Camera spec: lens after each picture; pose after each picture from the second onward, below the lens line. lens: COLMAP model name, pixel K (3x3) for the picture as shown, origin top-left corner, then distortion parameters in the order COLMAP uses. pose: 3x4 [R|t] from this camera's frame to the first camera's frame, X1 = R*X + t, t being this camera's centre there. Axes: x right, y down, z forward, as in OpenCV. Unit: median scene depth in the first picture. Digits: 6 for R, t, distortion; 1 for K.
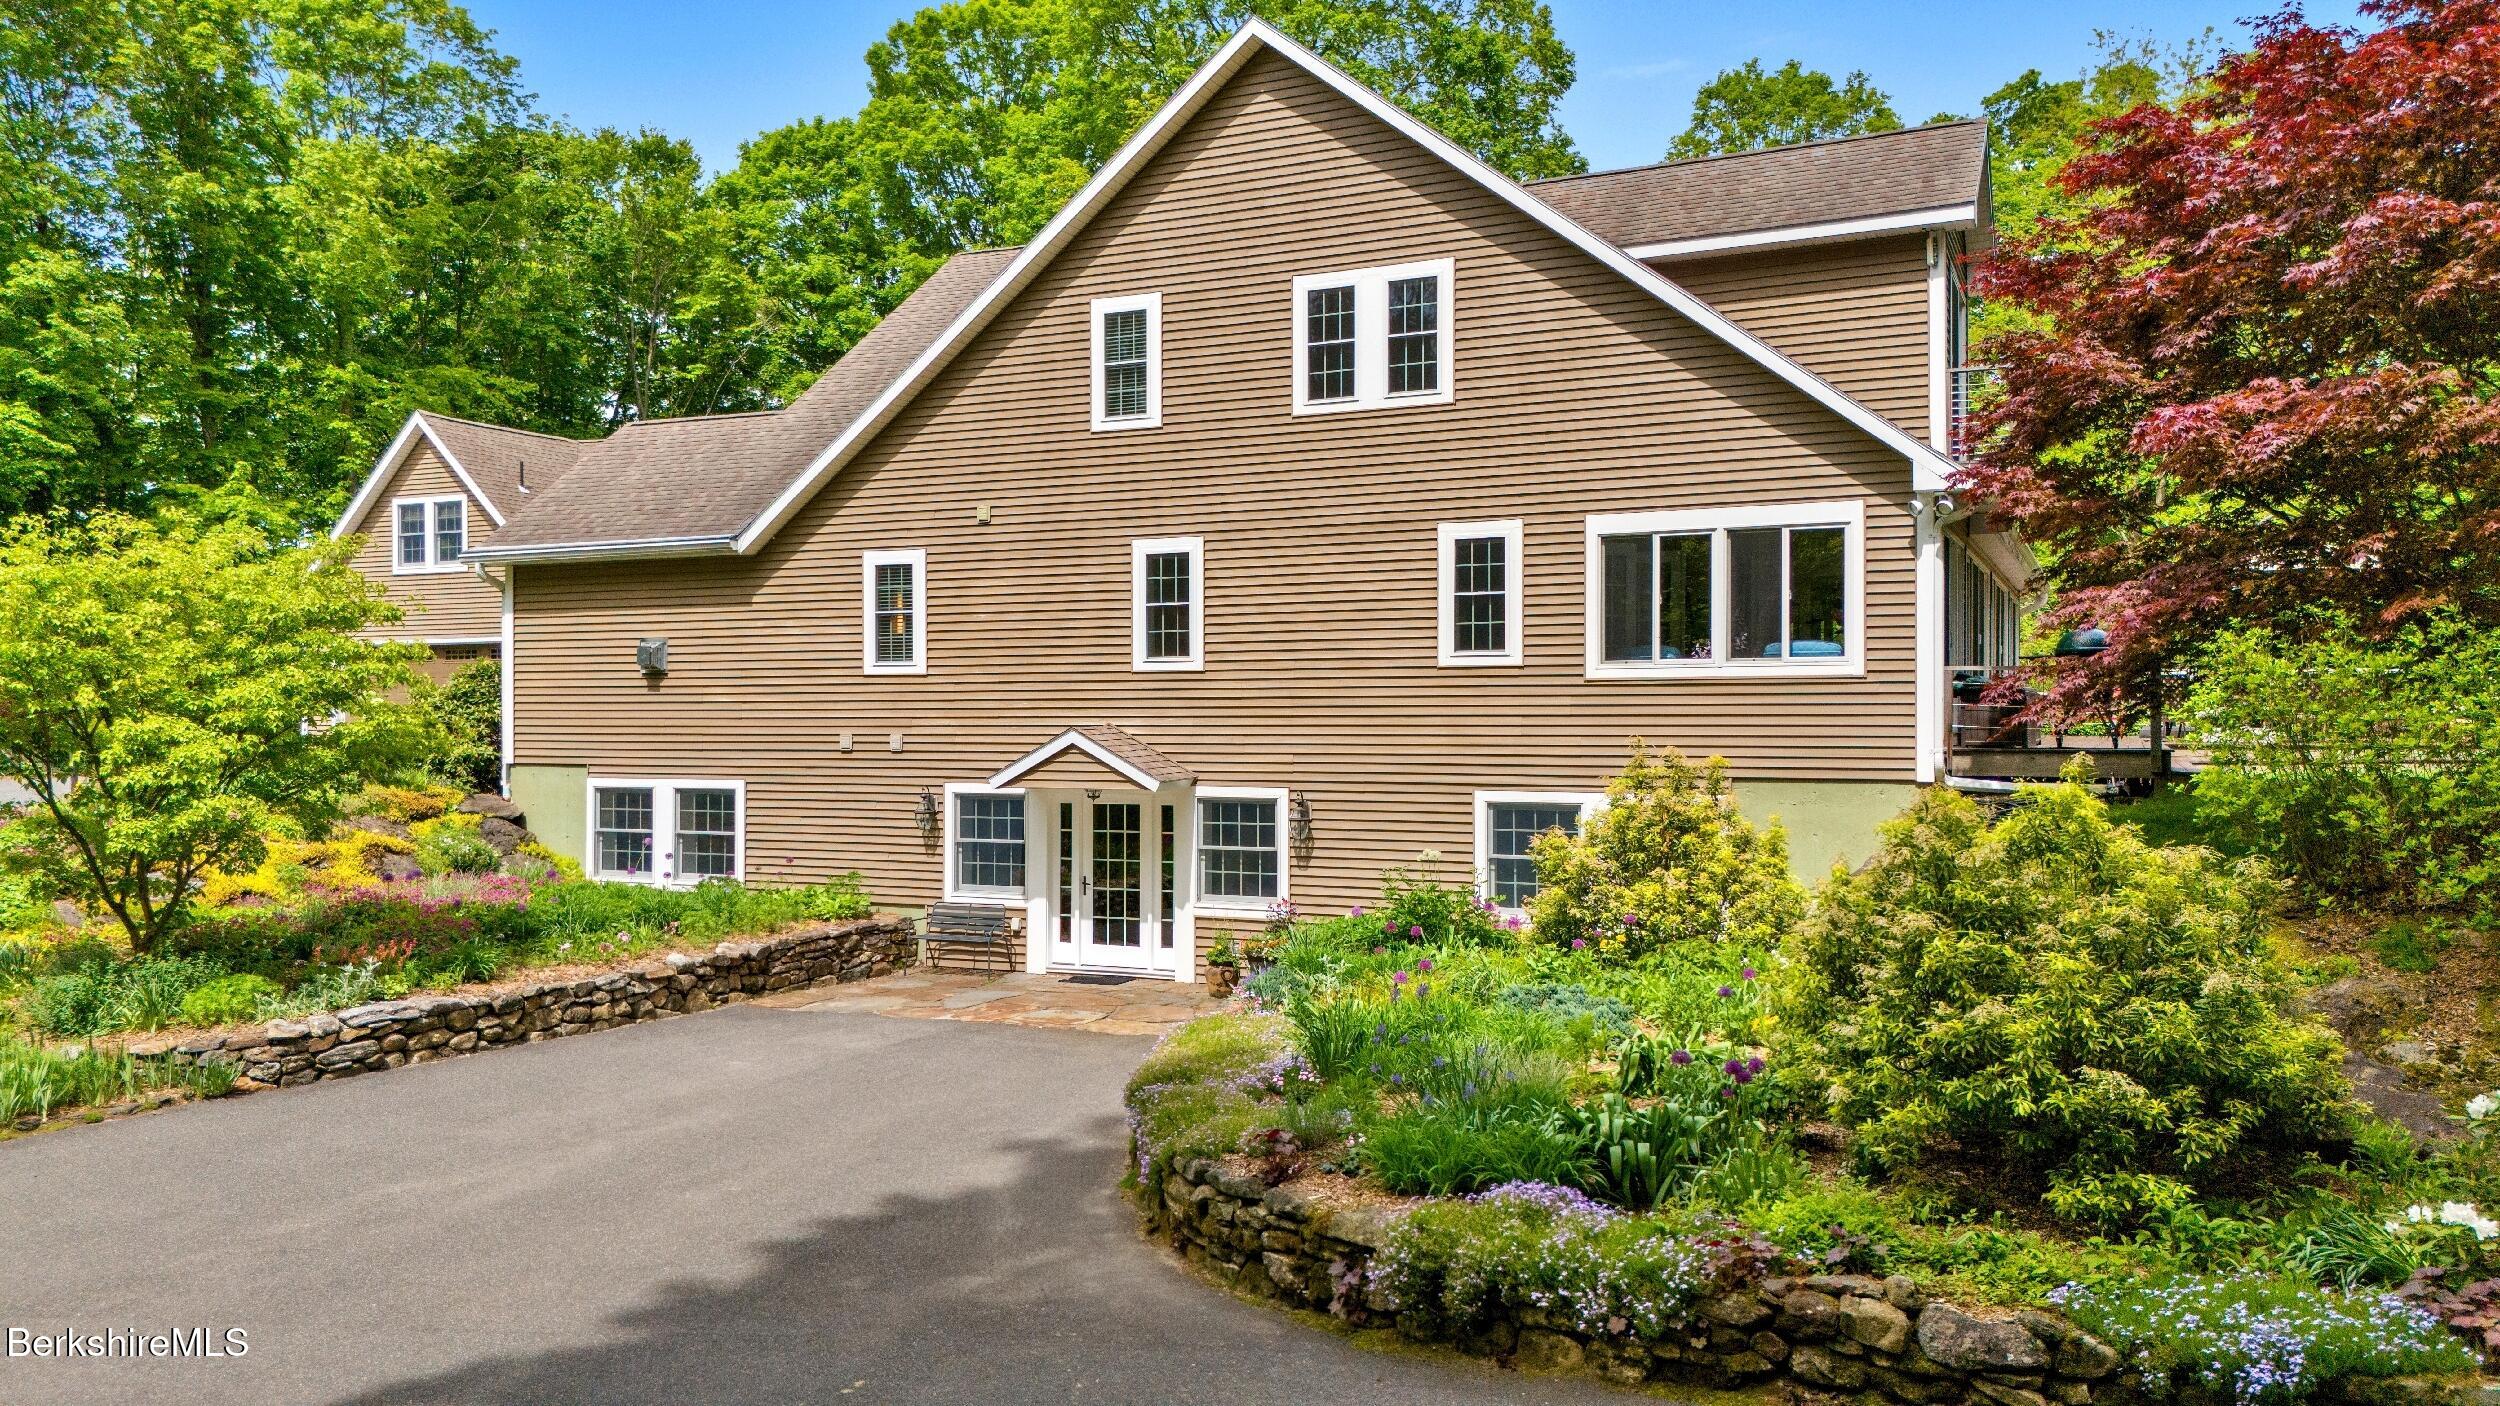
lens RADIAL K [[1847.0, 0, 1250.9], [0, 1847.0, 705.5], [0, 0, 1]] dist [0.049580, -0.032376]
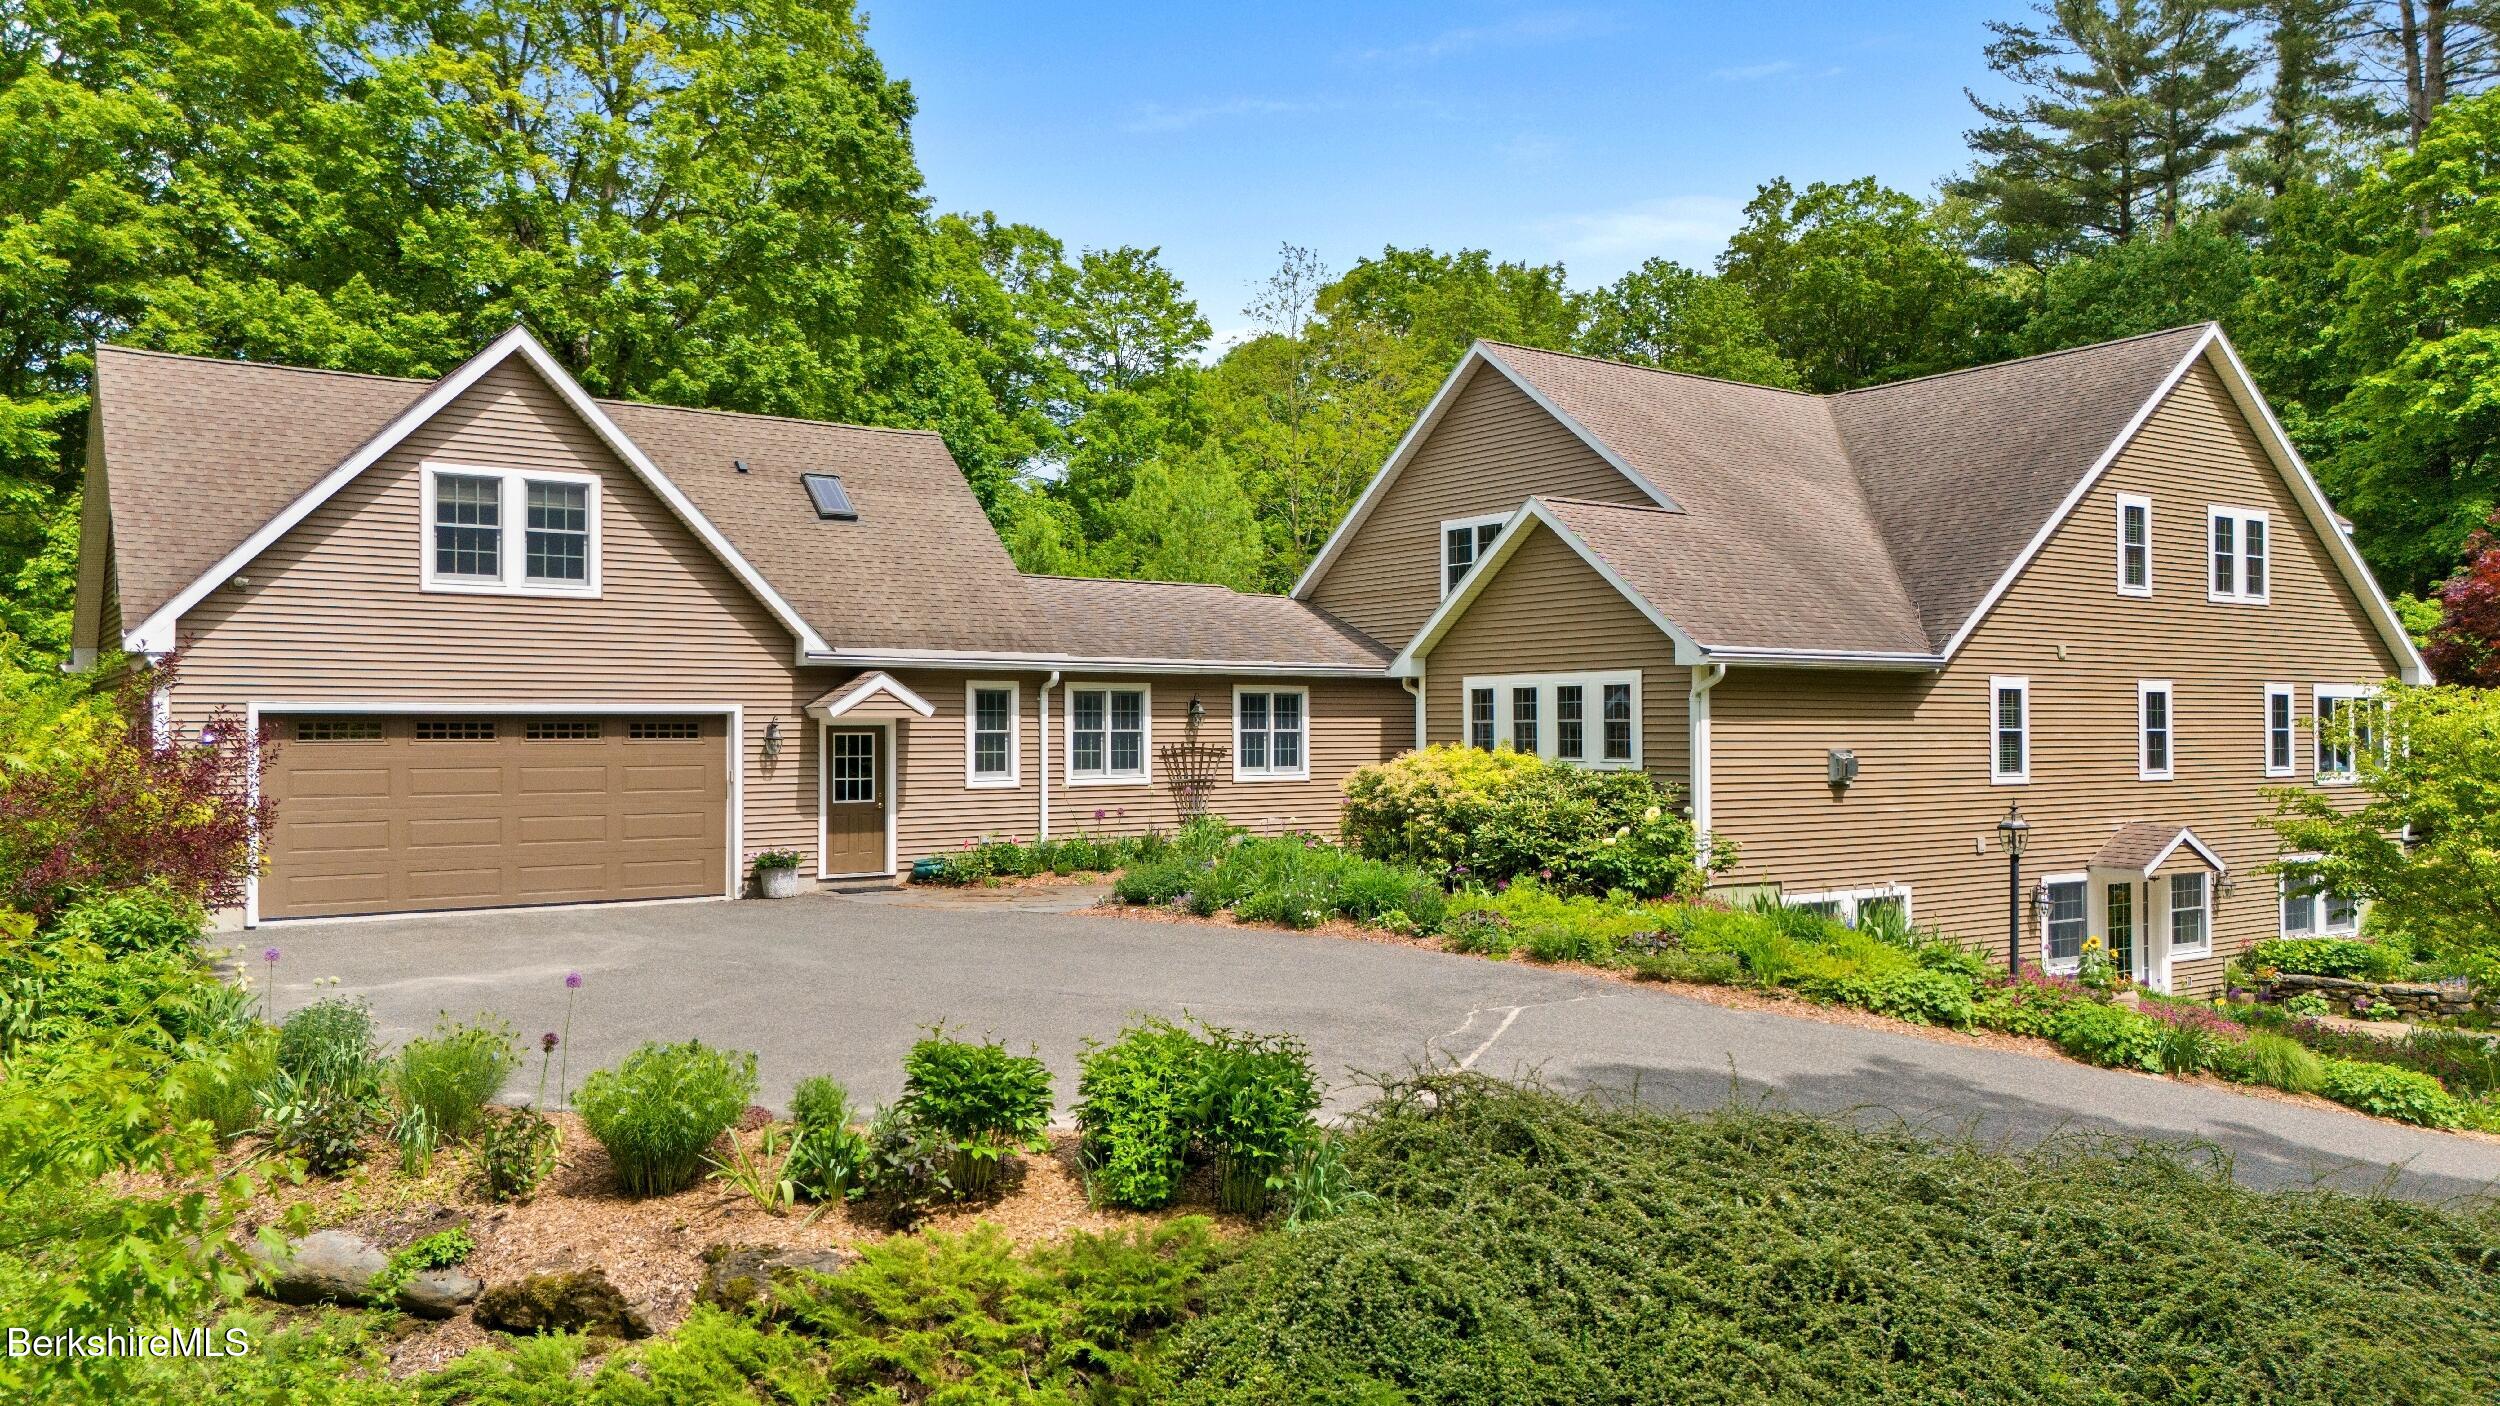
lens RADIAL K [[1847.0, 0, 1245.9], [0, 1847.0, 694.5], [0, 0, 1]] dist [0.049580, -0.032376]
pose [[0.486366, 0.019951, 0.873527, -1.526043], [-0.003138, 0.999773, -0.021087, -0.049477], [-0.873750, 0.007515, 0.486318, 0.908470]]
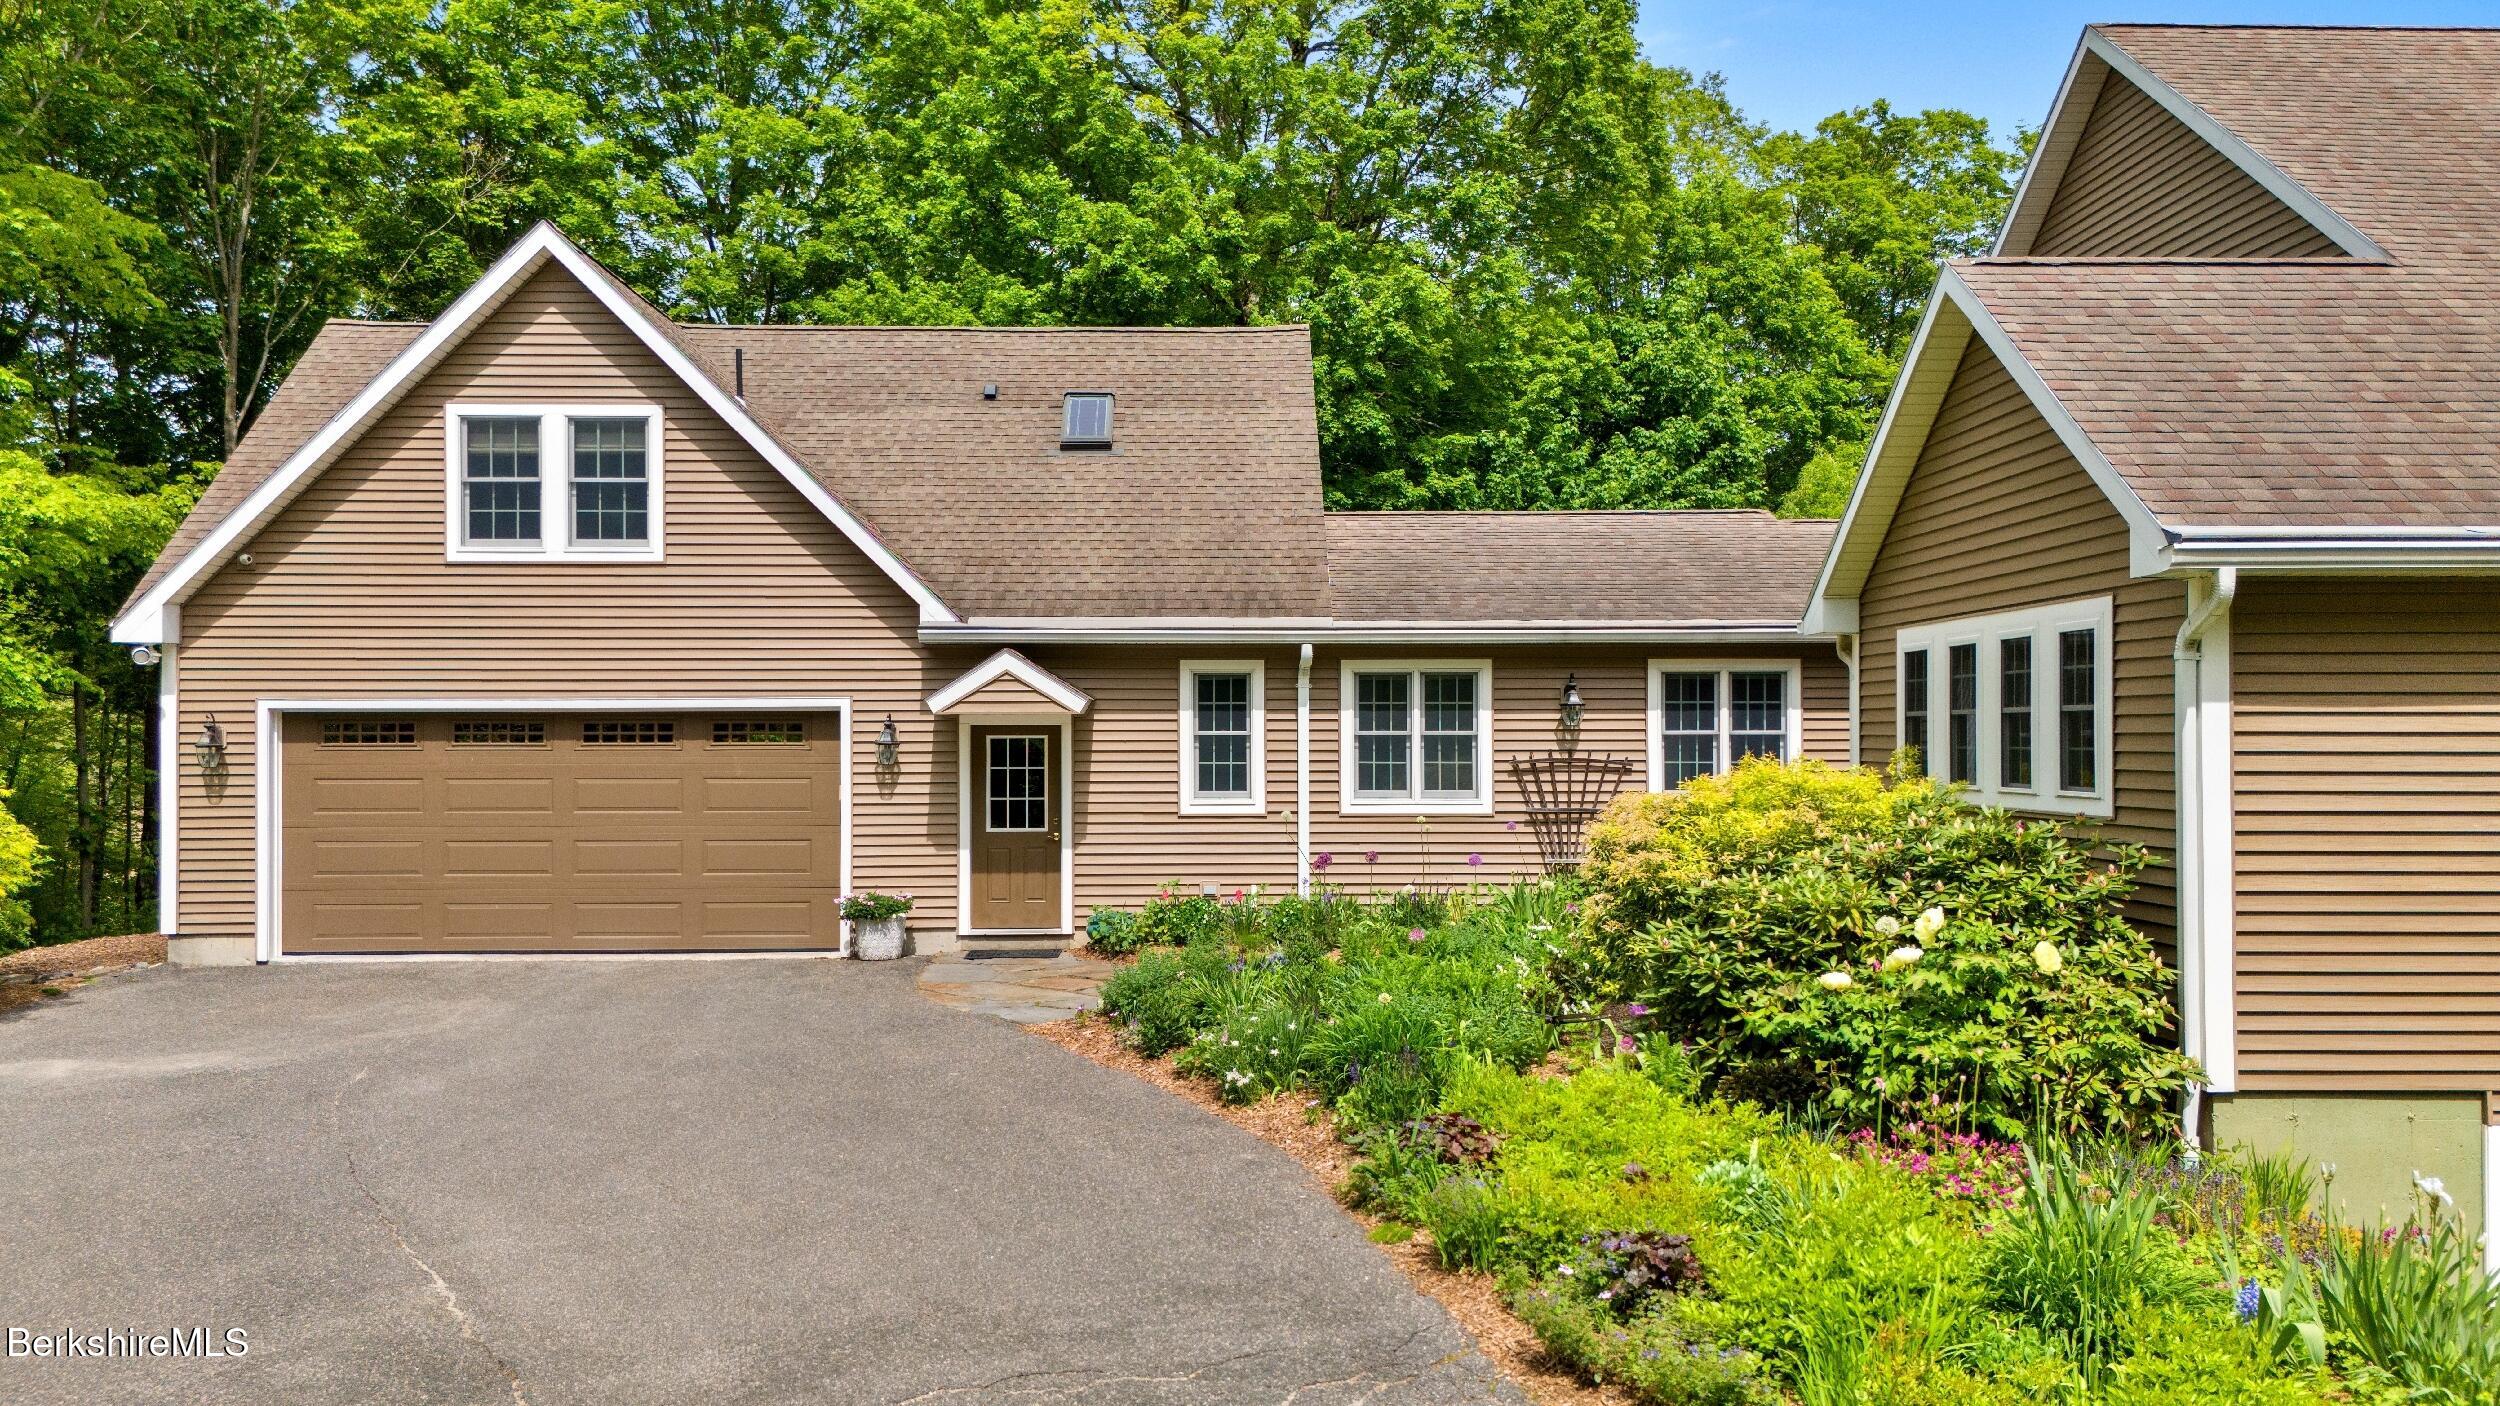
lens RADIAL K [[1847.0, 0, 1241.9], [0, 1847.0, 716.4], [0, 0, 1]] dist [0.049580, -0.032376]
pose [[0.896558, 0.006771, 0.442875, -0.889422], [-0.002700, 0.999948, -0.009822, -0.049694], [-0.442918, 0.007611, 0.896530, 0.889905]]
